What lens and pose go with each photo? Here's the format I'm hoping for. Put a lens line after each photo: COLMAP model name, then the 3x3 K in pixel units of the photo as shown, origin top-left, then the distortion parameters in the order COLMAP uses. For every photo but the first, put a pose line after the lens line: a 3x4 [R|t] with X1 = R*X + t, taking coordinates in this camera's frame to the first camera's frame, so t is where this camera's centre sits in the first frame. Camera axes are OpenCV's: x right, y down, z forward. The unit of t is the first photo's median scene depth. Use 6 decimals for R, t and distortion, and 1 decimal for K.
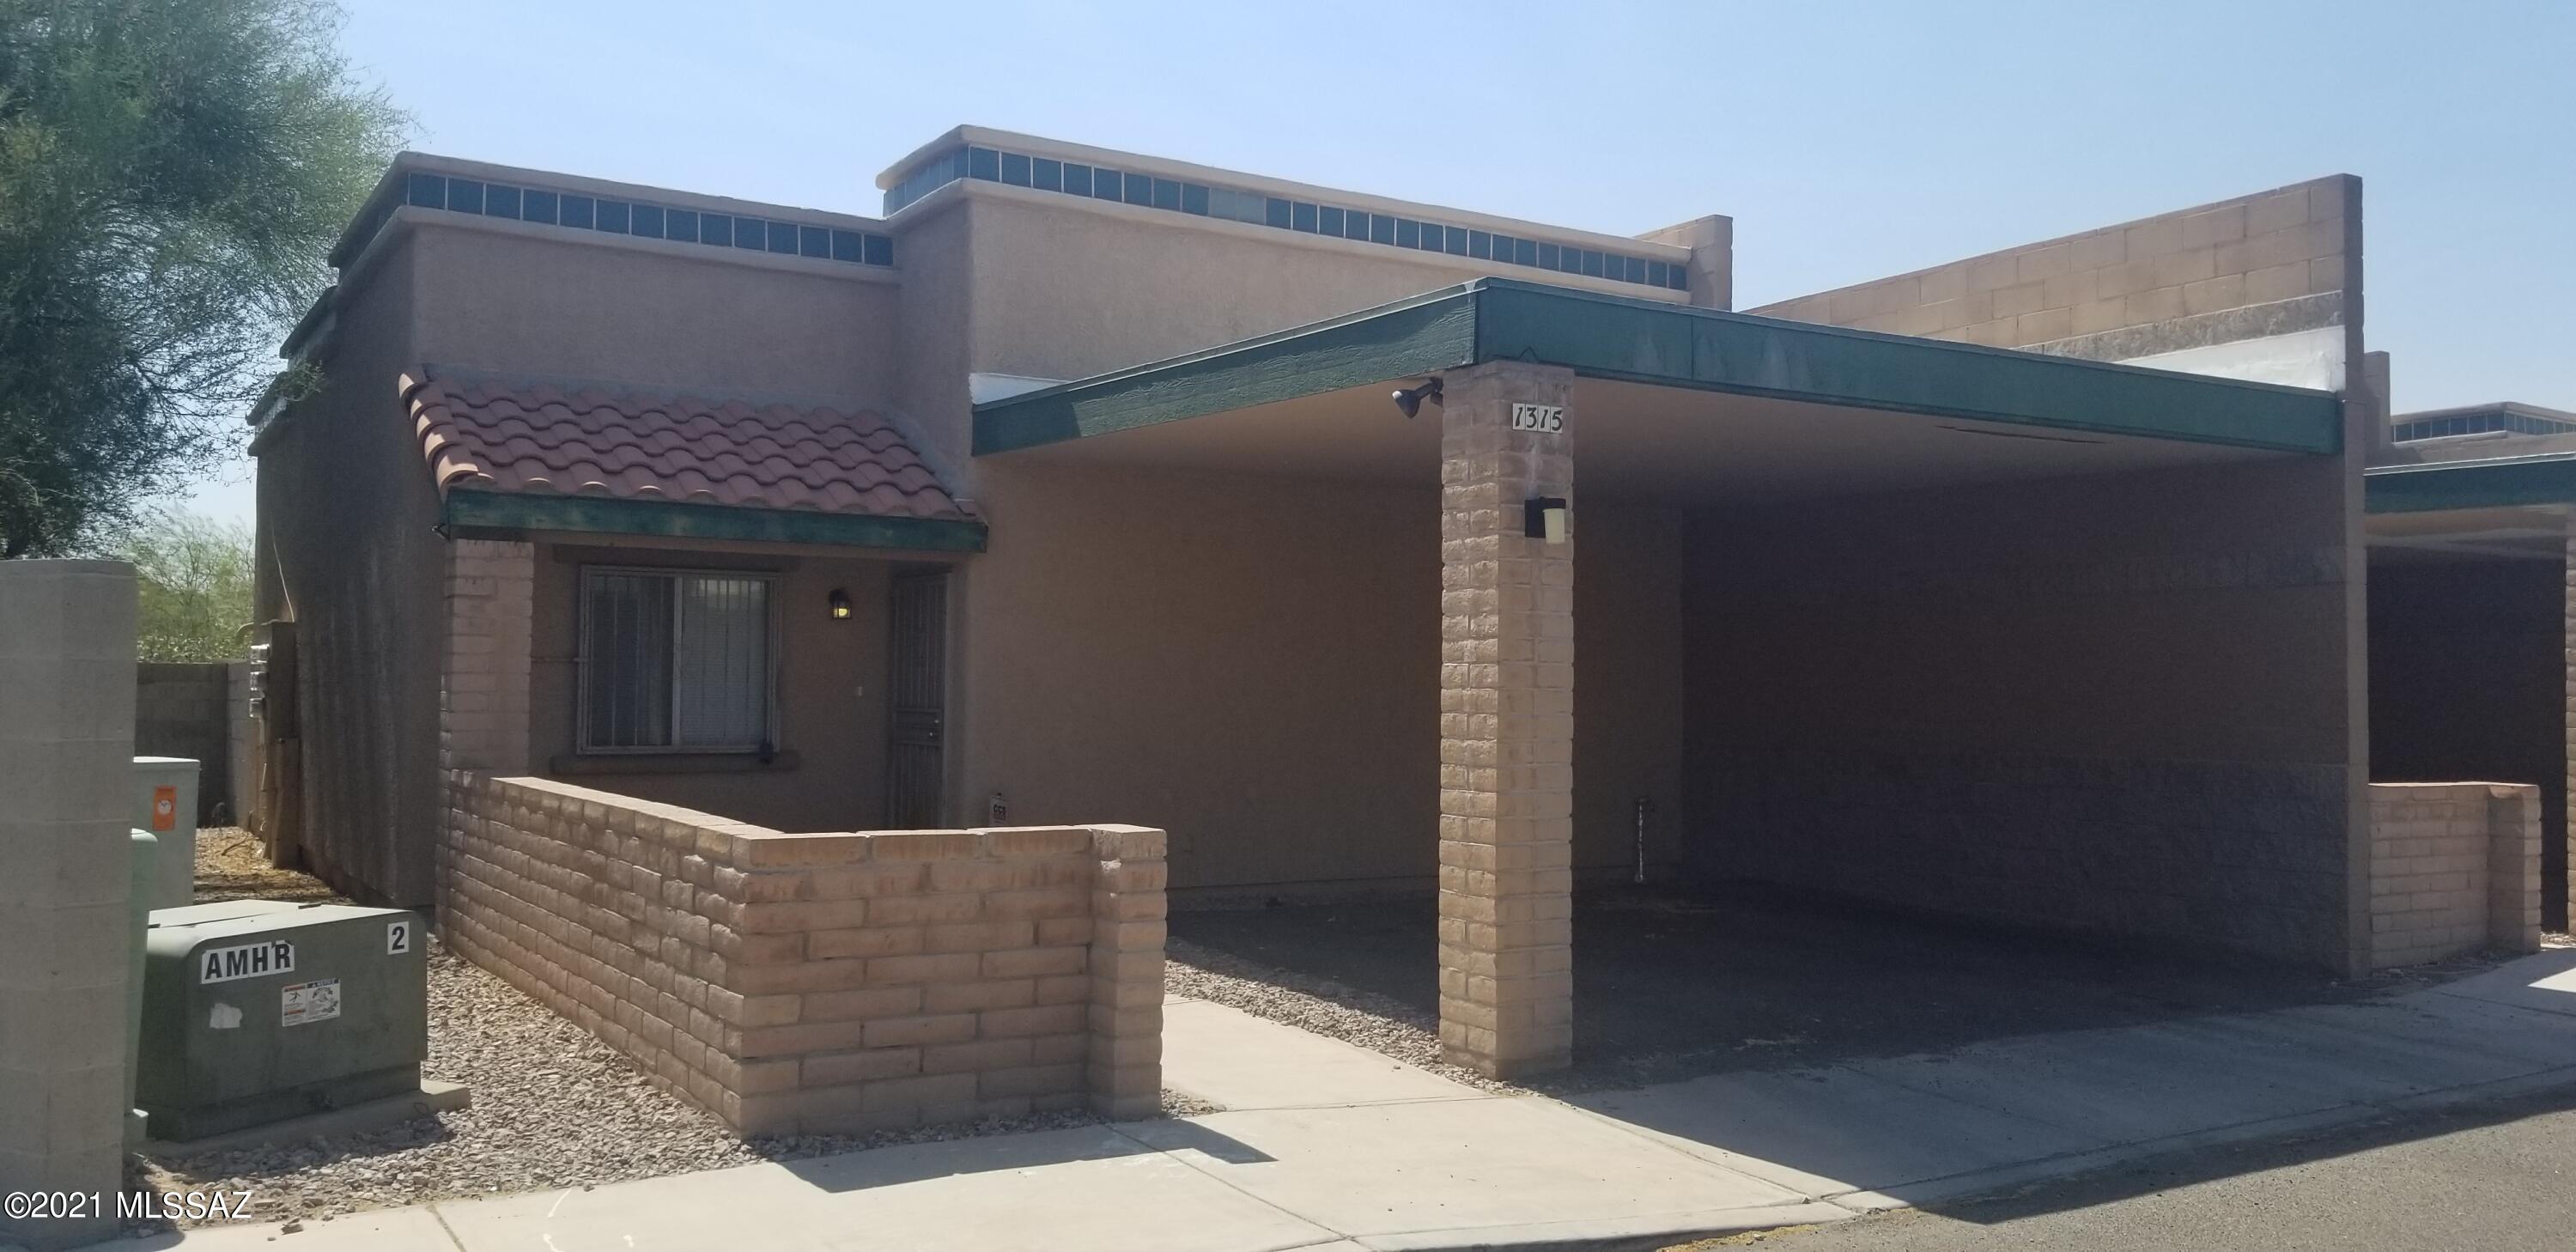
lens RADIAL K [[2043.2, 0, 1290.4], [0, 2043.2, 603.3], [0, 0, 1]] dist [0.064789, -0.048436]
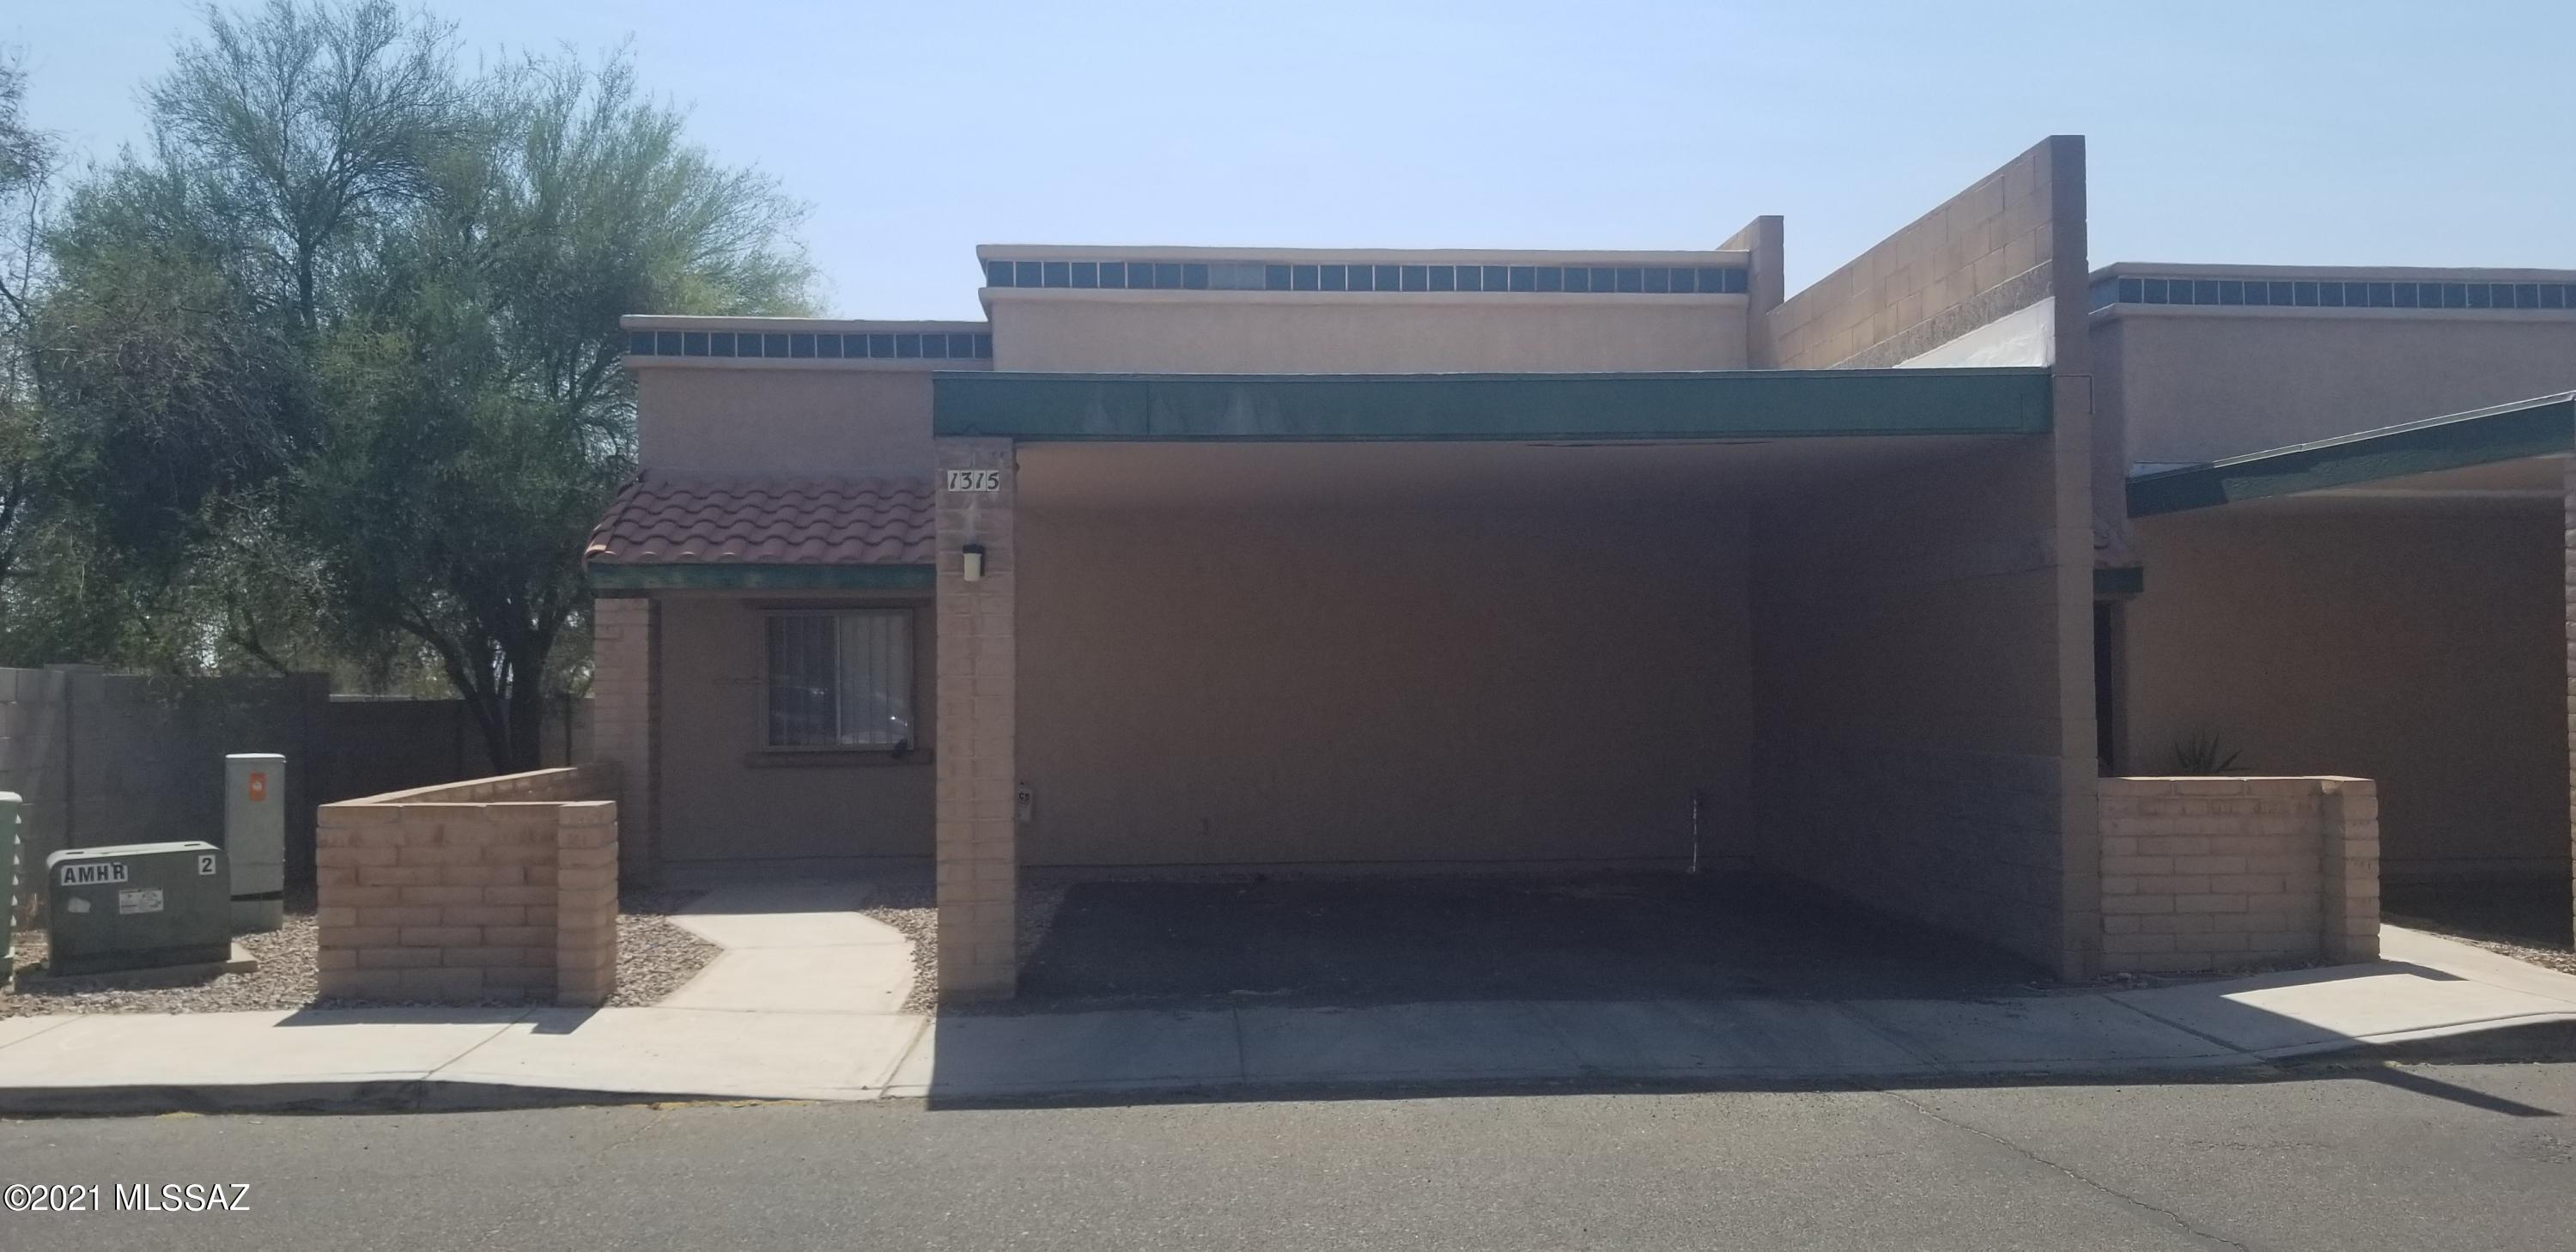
lens RADIAL K [[2043.2, 0, 1295.9], [0, 2043.2, 643.5], [0, 0, 1]] dist [0.064789, -0.048436]
pose [[0.876341, -0.027661, -0.480897, 0.686693], [0.037242, 0.999252, 0.010388, 0.002520], [0.480250, -0.027013, 0.876716, -0.003679]]
